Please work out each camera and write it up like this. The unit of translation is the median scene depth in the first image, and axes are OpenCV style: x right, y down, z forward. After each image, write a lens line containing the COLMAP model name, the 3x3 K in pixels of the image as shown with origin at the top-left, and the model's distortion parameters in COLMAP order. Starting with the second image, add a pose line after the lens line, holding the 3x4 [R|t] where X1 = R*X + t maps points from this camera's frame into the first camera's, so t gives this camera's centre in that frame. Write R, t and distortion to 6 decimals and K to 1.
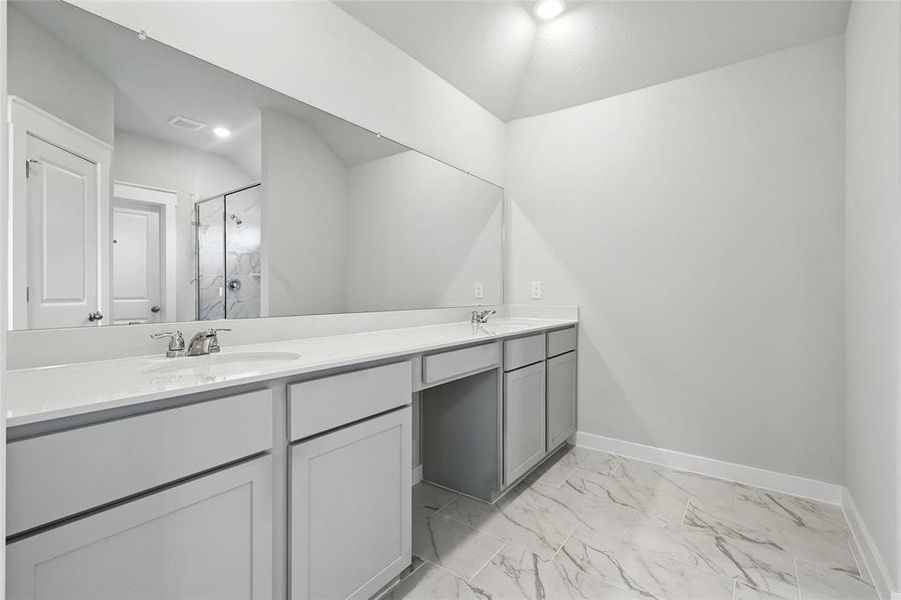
lens RADIAL K [[409.4, 0, 450.8], [0, 409.4, 289.3], [0, 0, 1]] dist [0.003457, 0.000475]
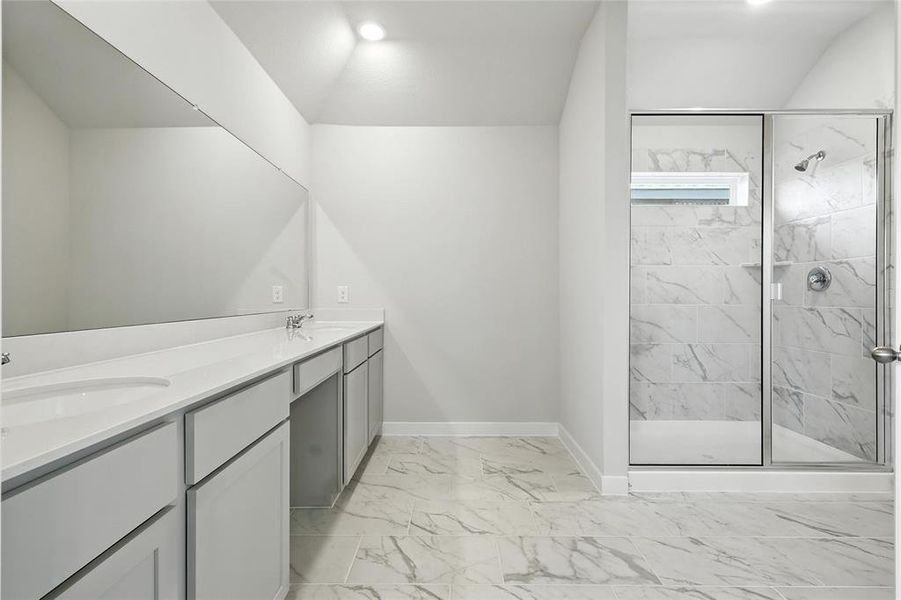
lens RADIAL K [[394.5, 0, 451.2], [0, 394.5, 294.7], [0, 0, 1]] dist [0.003368, 0.000021]
pose [[0.808861, 0.000922, 0.587999, -0.236110], [-0.003148, 0.999991, 0.002762, -0.000475], [-0.587991, -0.004085, 0.808857, 0.048417]]
